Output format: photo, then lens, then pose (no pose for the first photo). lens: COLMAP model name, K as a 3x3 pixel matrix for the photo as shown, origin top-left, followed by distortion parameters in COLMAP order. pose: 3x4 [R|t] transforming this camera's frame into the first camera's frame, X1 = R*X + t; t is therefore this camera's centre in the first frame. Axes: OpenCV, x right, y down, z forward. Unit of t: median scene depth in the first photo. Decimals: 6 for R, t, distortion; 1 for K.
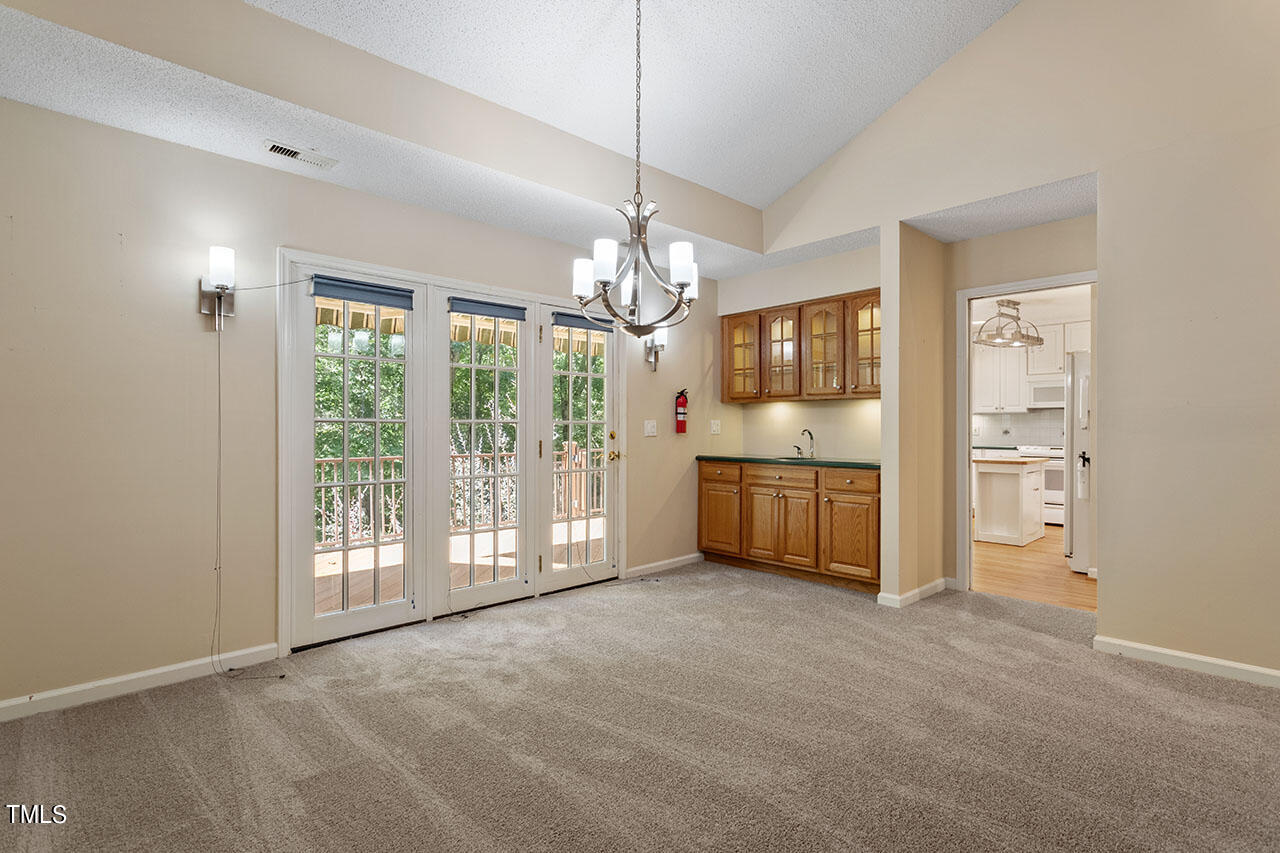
lens RADIAL K [[609.0, 0, 644.9], [0, 609.0, 429.6], [0, 0, 1]] dist [0.006136, -0.001407]
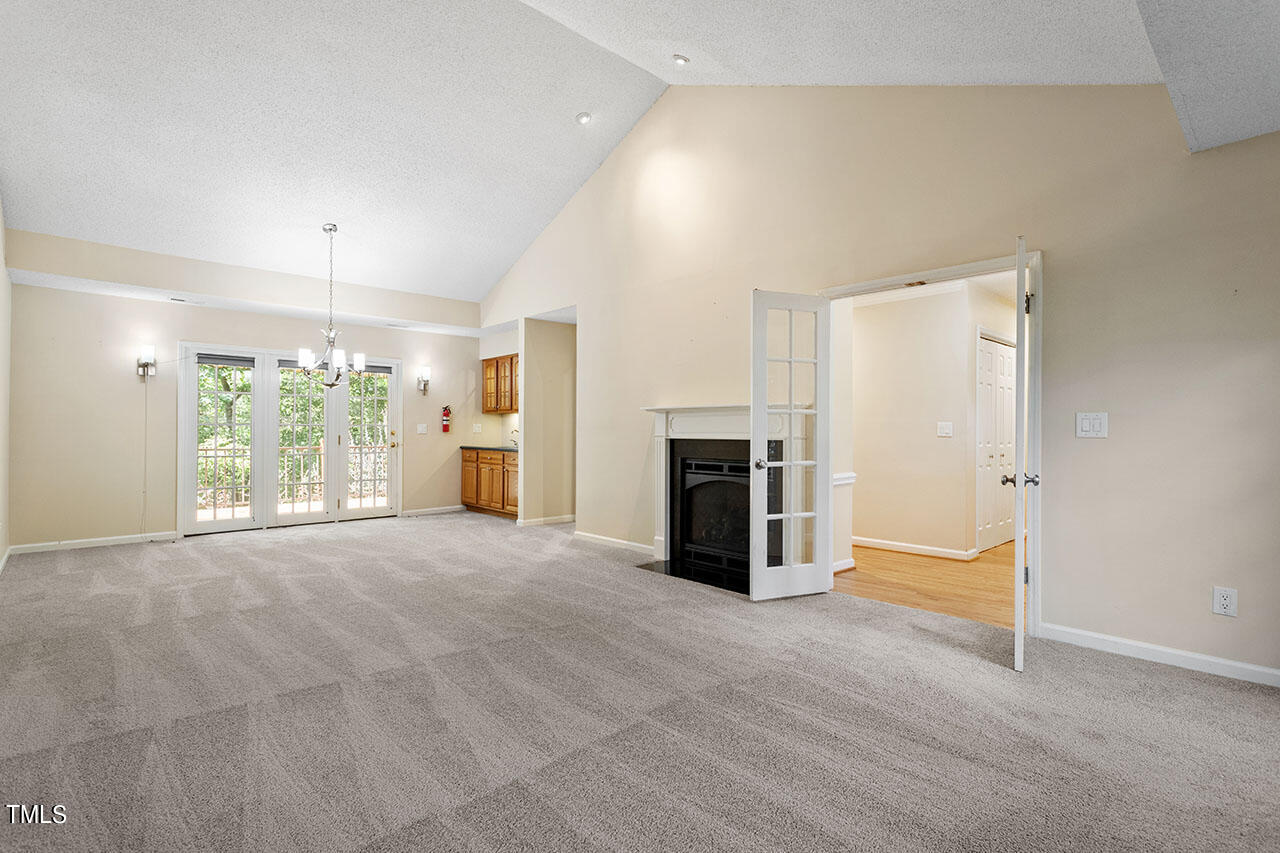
lens RADIAL K [[609.0, 0, 644.9], [0, 609.0, 429.6], [0, 0, 1]] dist [0.006136, -0.001407]
pose [[0.999939, 0.004338, -0.010177, 0.669242], [-0.004342, 0.999990, -0.000392, -0.002850], [0.010175, 0.000436, 0.999948, -0.704470]]
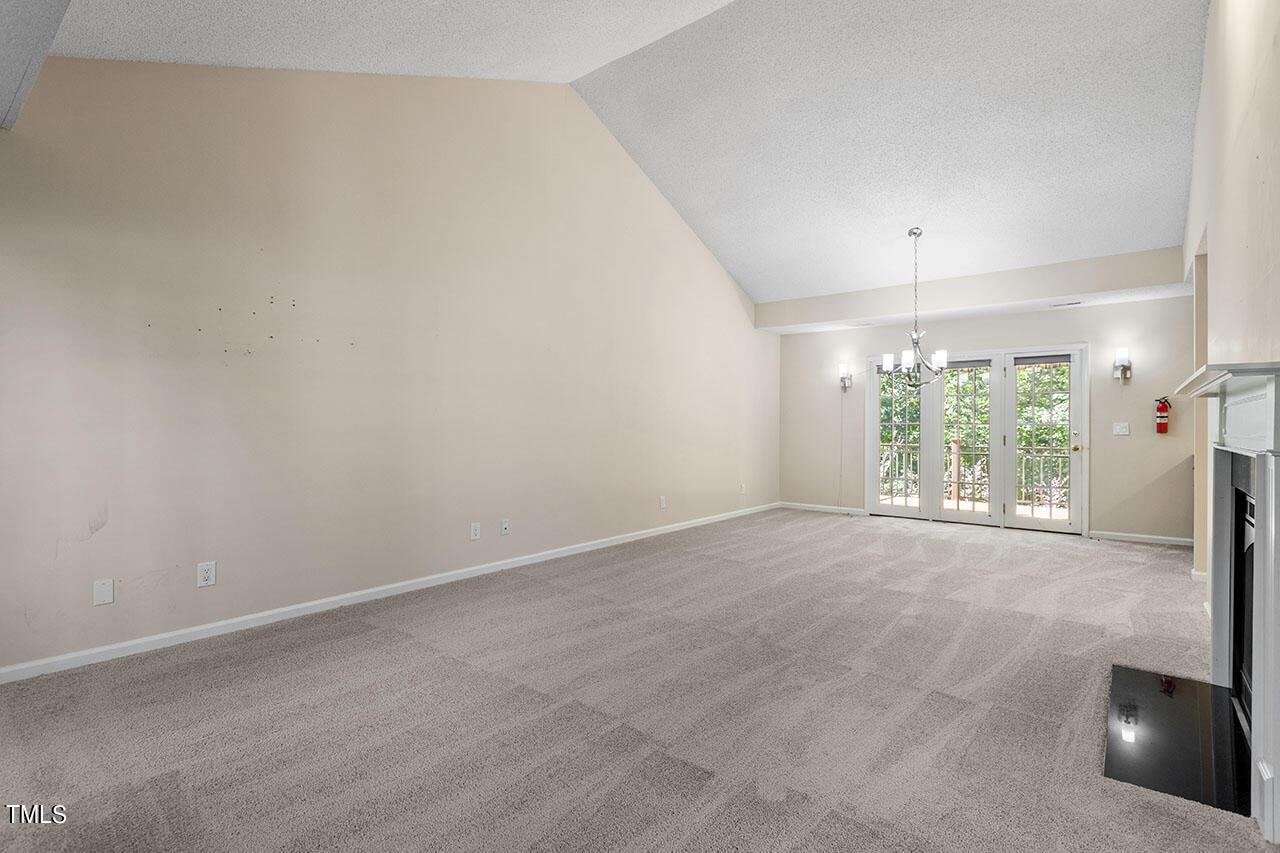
lens RADIAL K [[609.0, 0, 644.9], [0, 609.0, 429.6], [0, 0, 1]] dist [0.006136, -0.001407]
pose [[0.124200, 0.009167, -0.992215, 1.223160], [-0.006840, 0.999941, 0.008383, -0.005156], [0.992234, 0.005745, 0.124256, -0.171292]]
